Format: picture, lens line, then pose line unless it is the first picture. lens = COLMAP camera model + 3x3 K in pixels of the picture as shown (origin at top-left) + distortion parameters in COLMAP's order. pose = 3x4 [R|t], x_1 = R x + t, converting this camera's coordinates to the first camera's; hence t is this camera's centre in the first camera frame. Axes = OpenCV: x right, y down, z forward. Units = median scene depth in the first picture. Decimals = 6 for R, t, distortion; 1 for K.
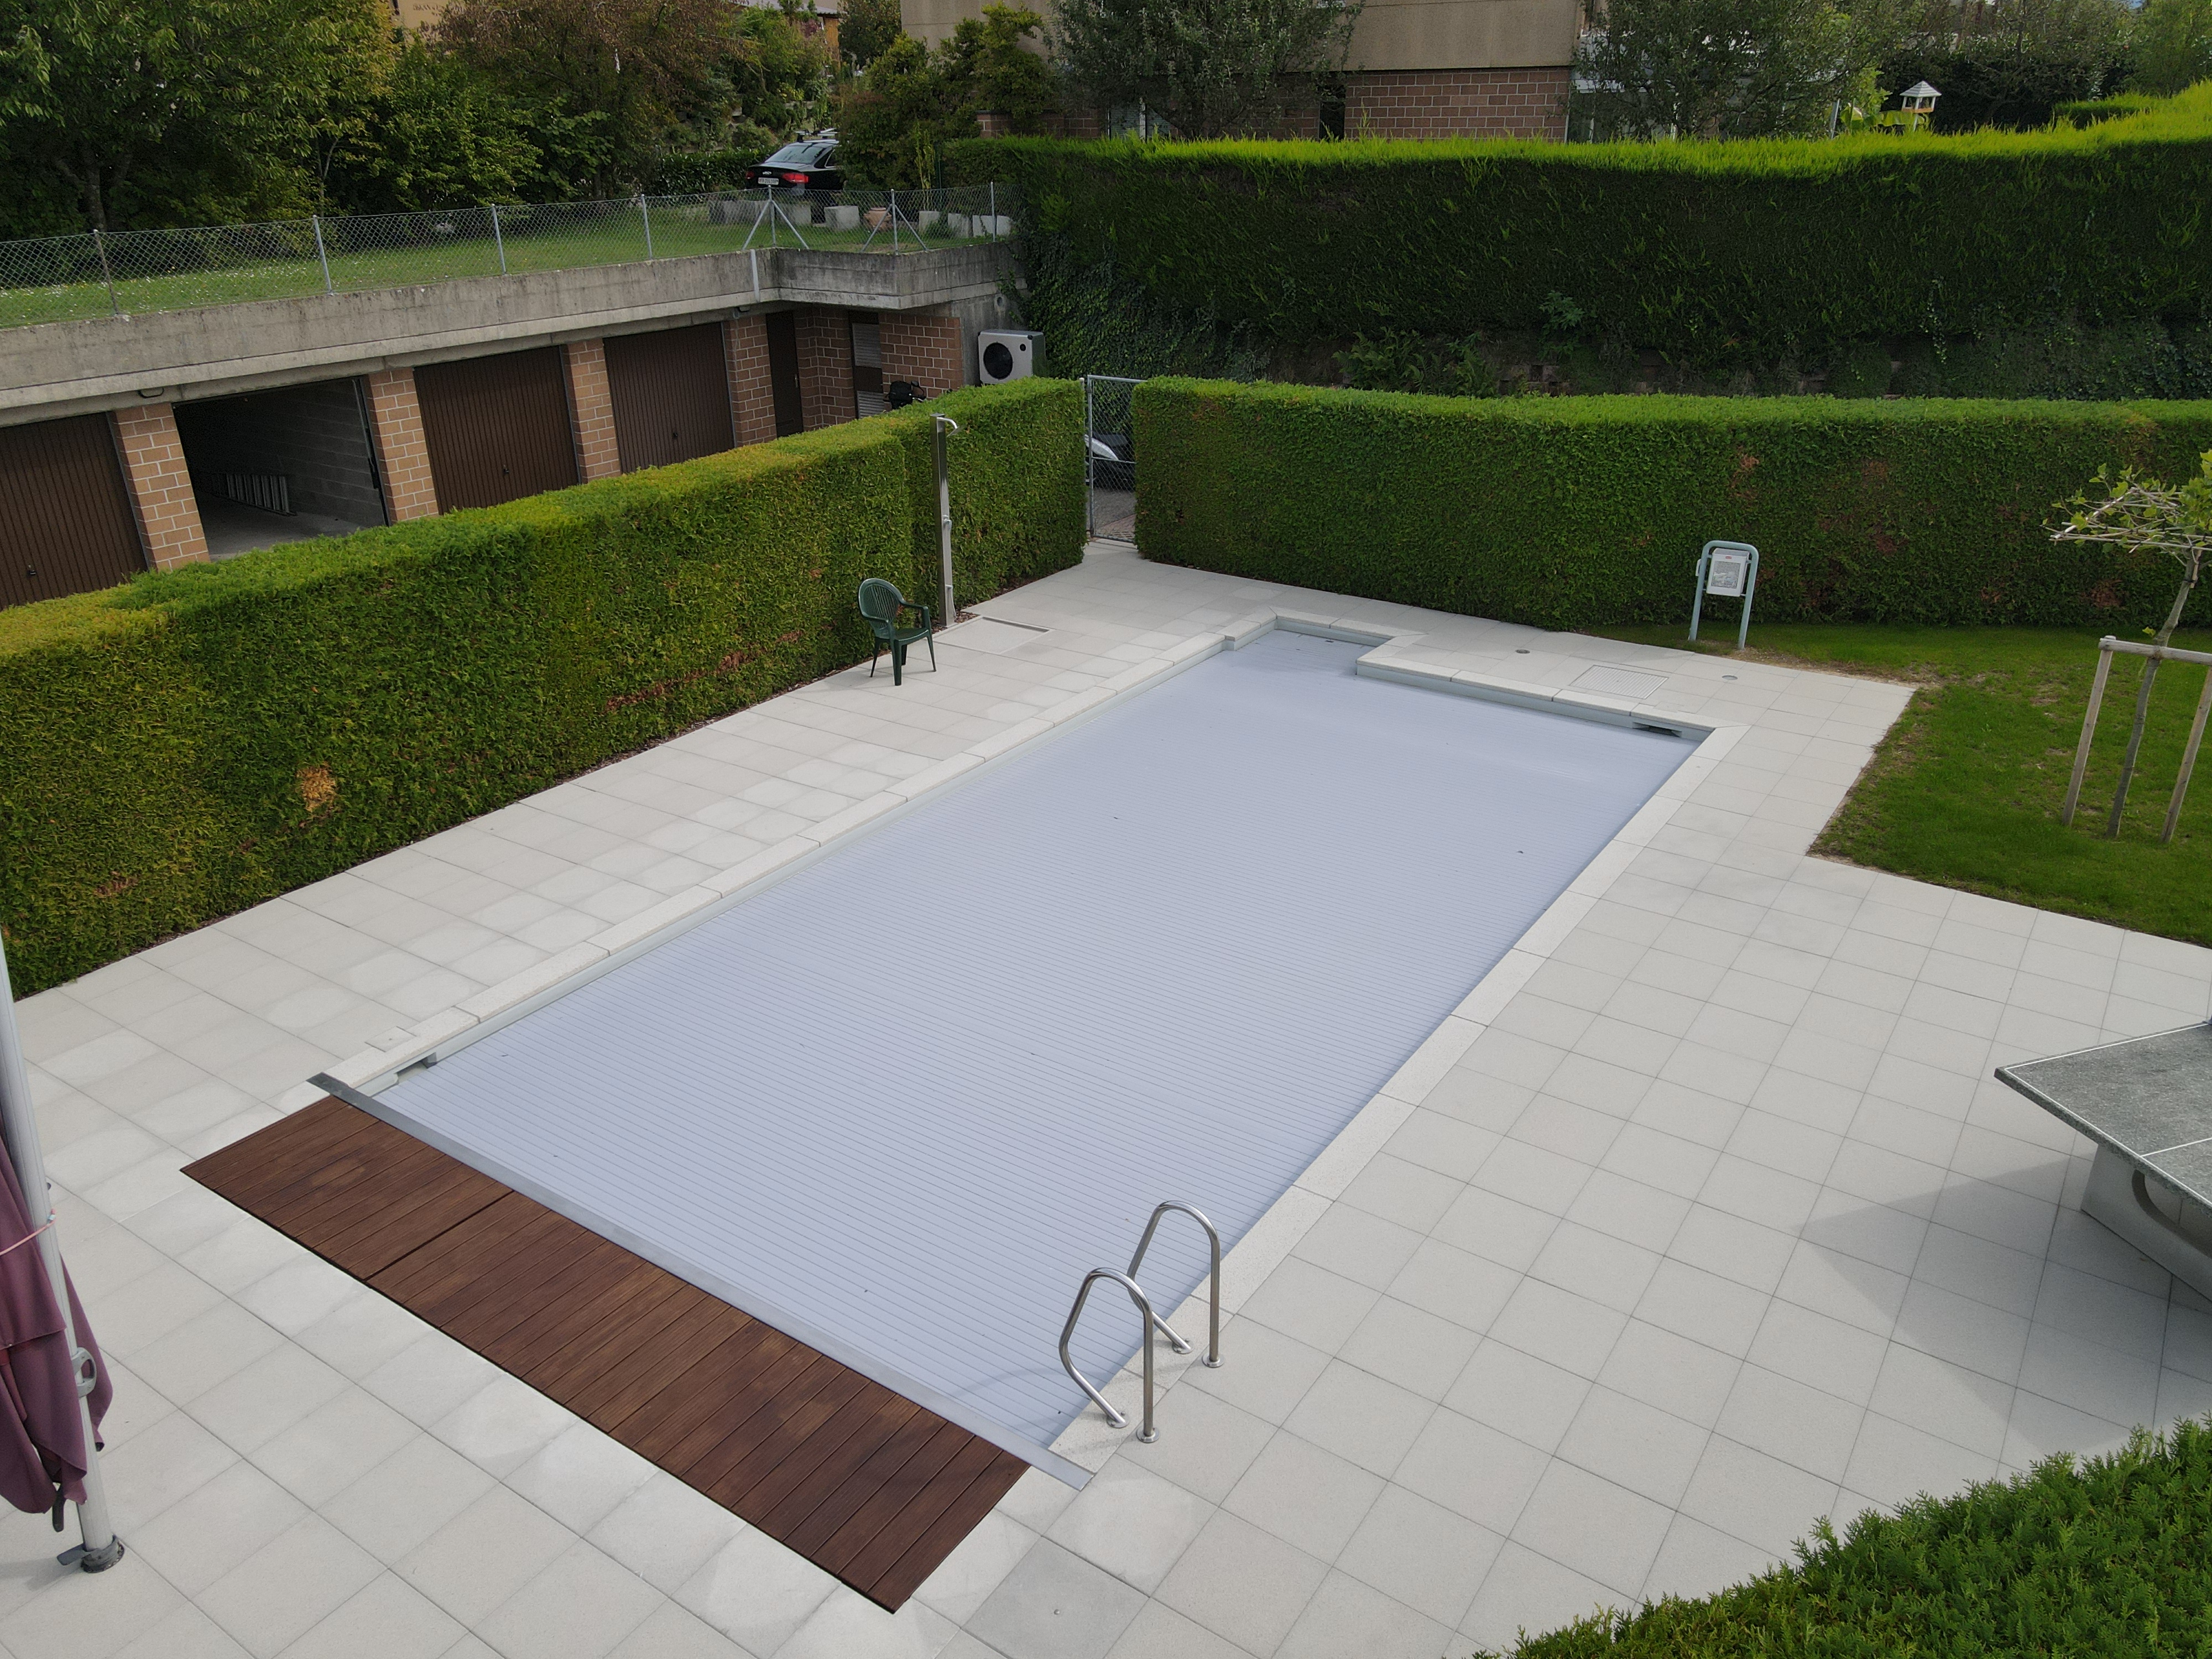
lens RADIAL K [[1623.6, 0, 1103.9], [0, 1623.6, 826.9], [0, 0, 1]] dist [-0.009256, 0.039217]
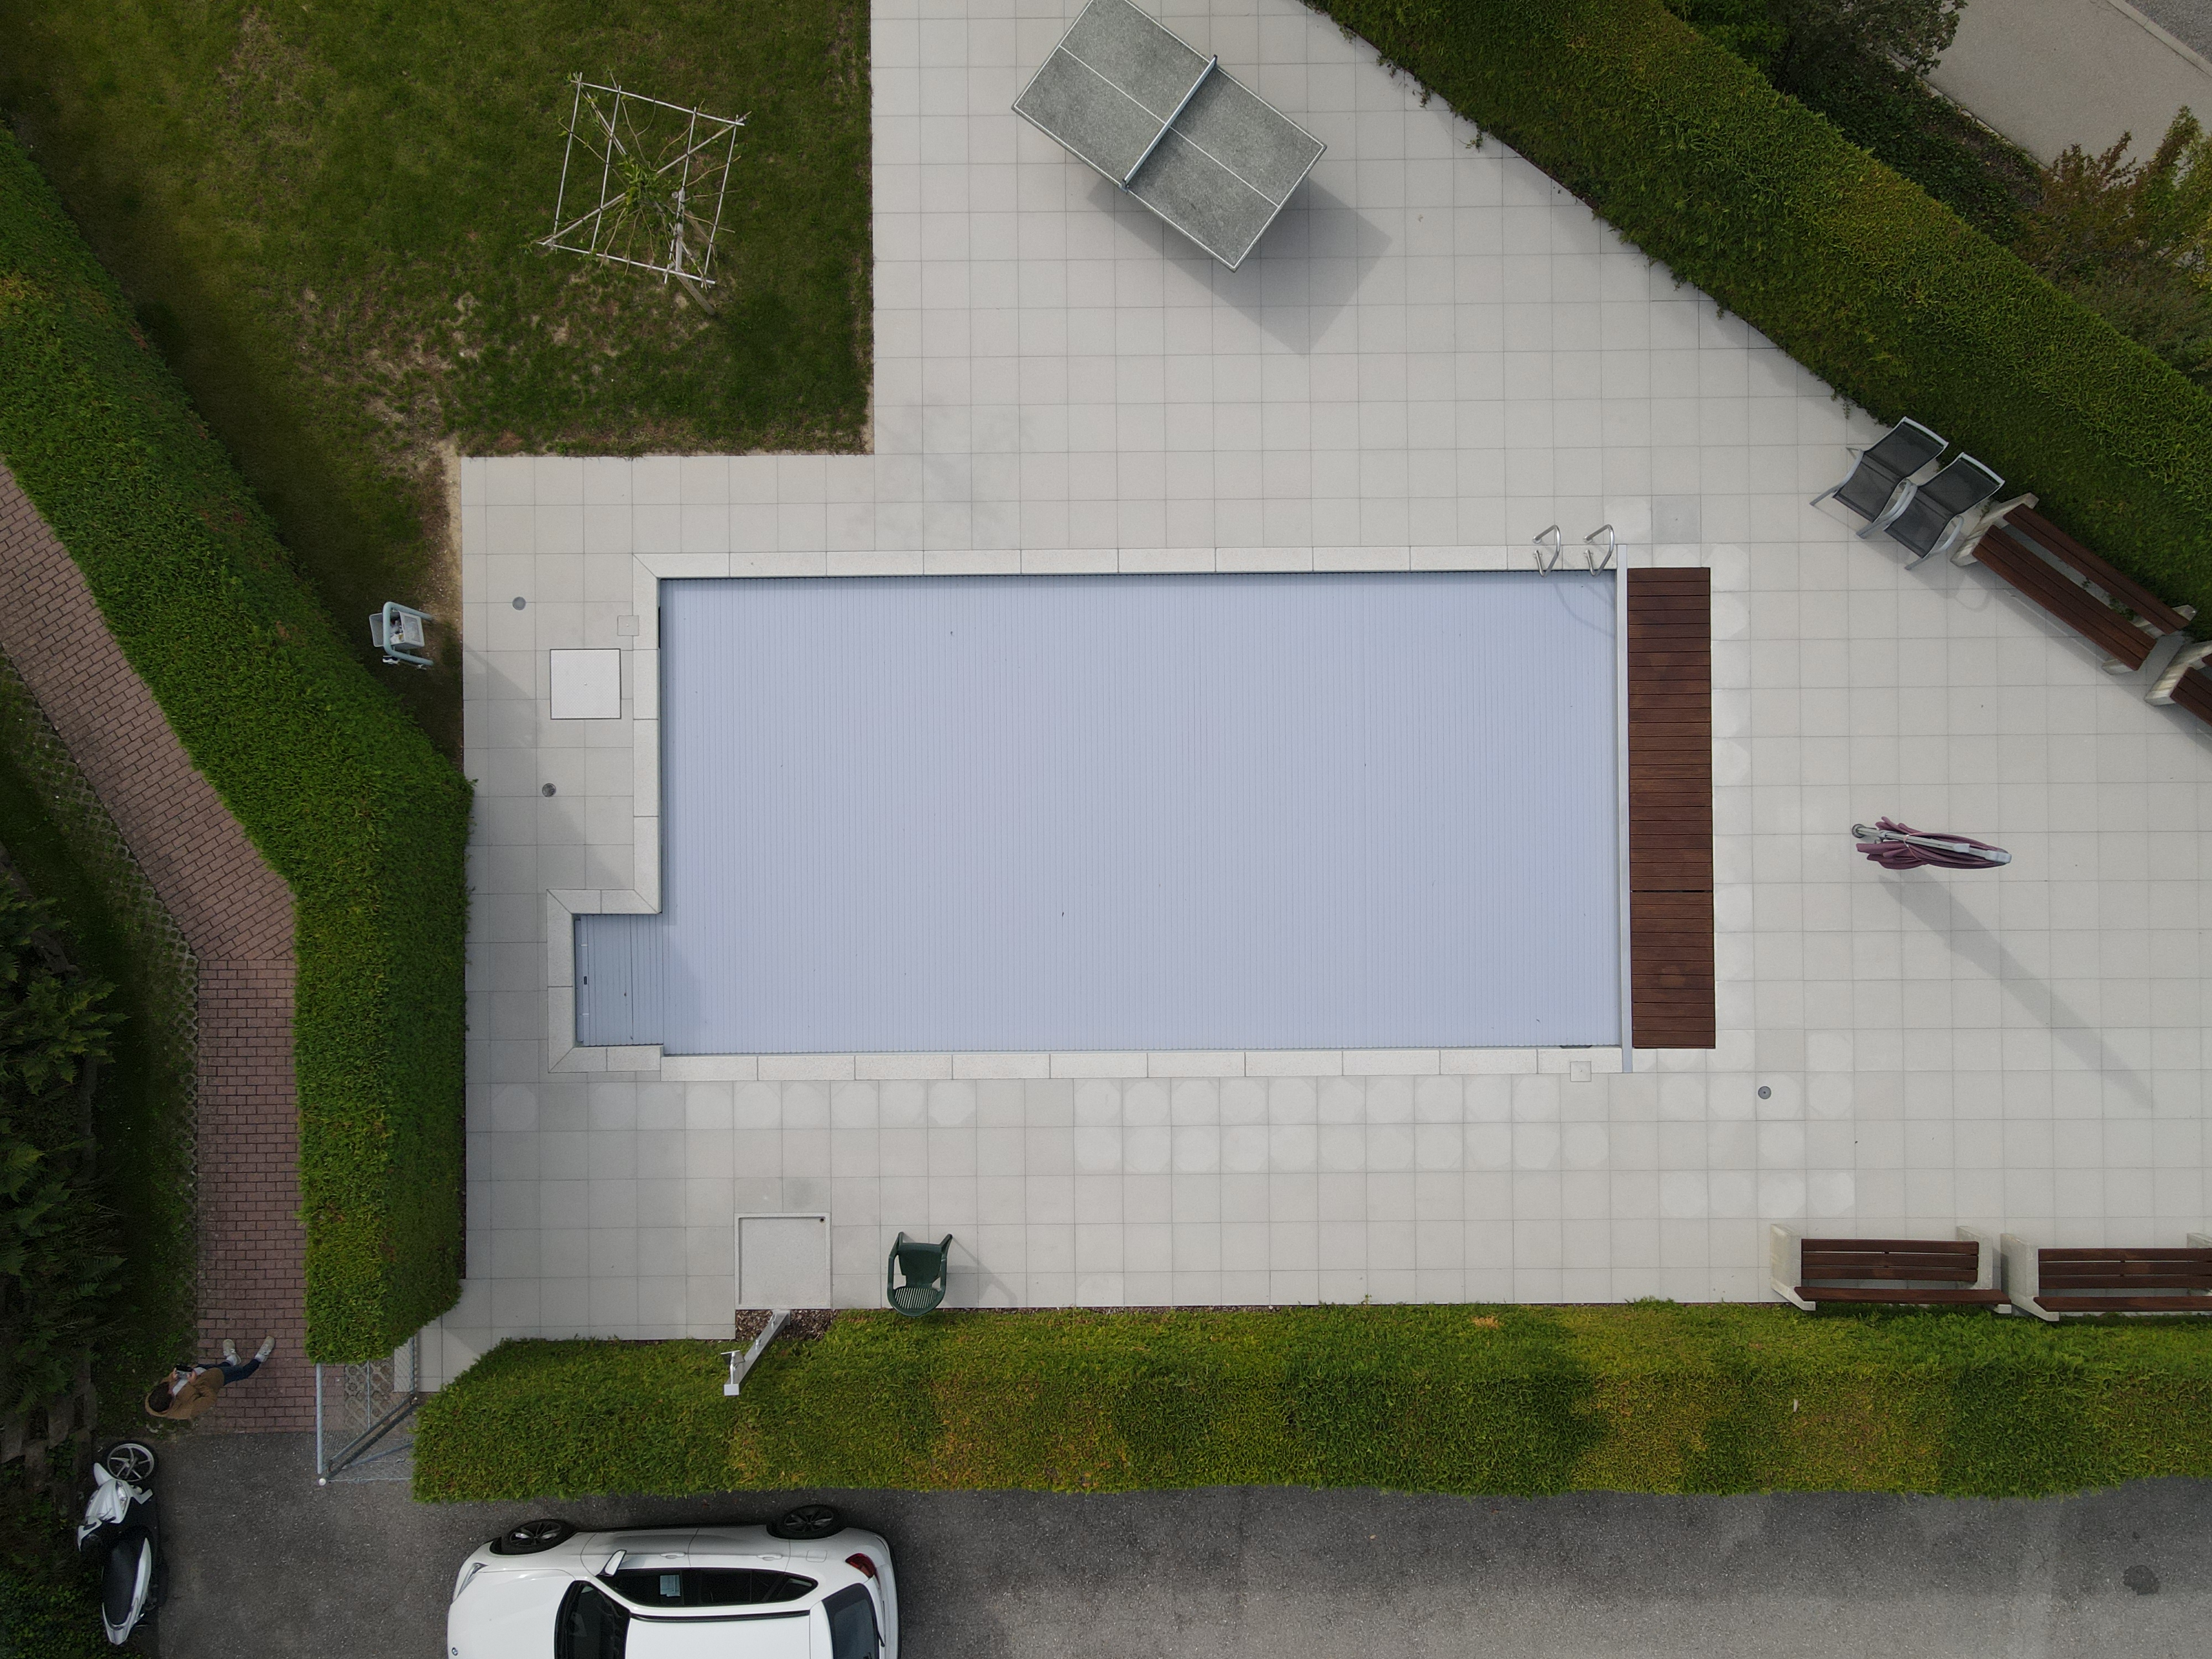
lens RADIAL K [[1623.6, 0, 1103.9], [0, 1623.6, 826.9], [0, 0, 1]] dist [-0.009256, 0.039217]
pose [[-0.570905, -0.820760, 0.020515, 0.014755], [0.343795, -0.216297, 0.913794, -0.909775], [-0.745568, 0.528743, 0.405658, 0.317402]]
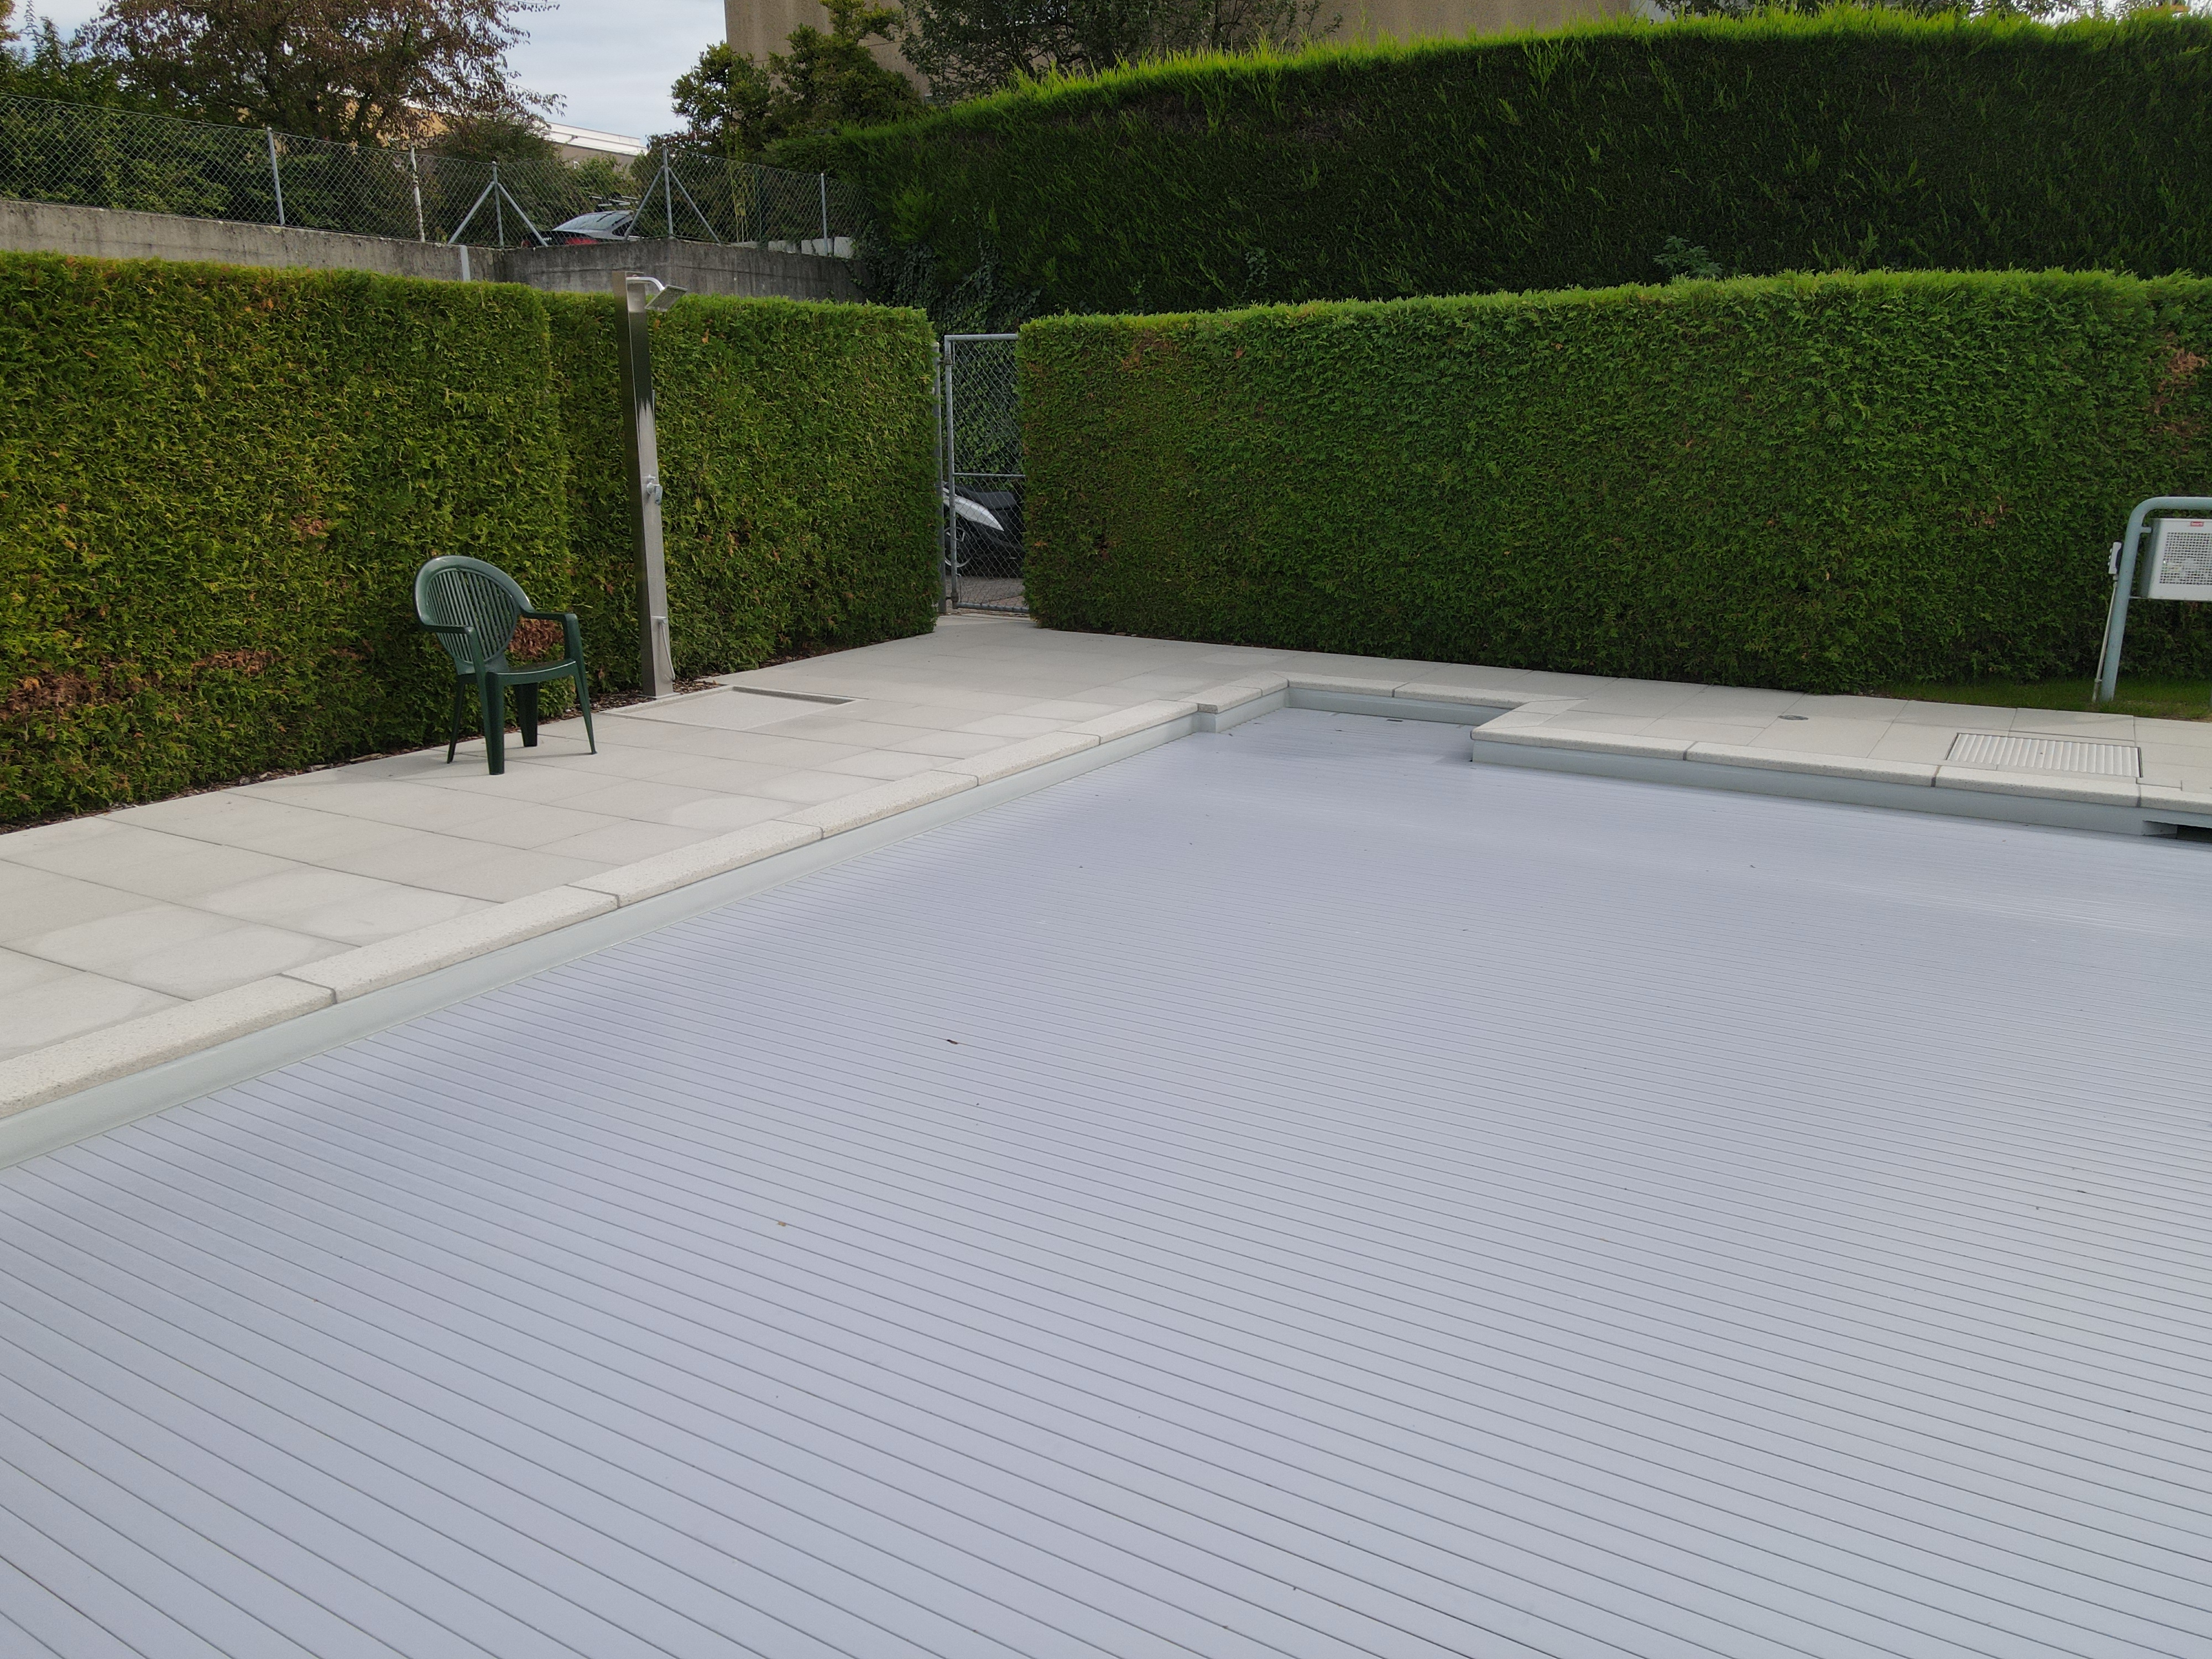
lens RADIAL K [[1602.4, 0, 1106.0], [0, 1602.4, 829.5], [0, 0, 1]] dist [0.013595, 0.005086]
pose [[0.998216, -0.006674, 0.059324, 0.015554], [0.016640, 0.985453, -0.169134, 0.006338], [-0.057332, 0.169820, 0.983806, 0.511132]]
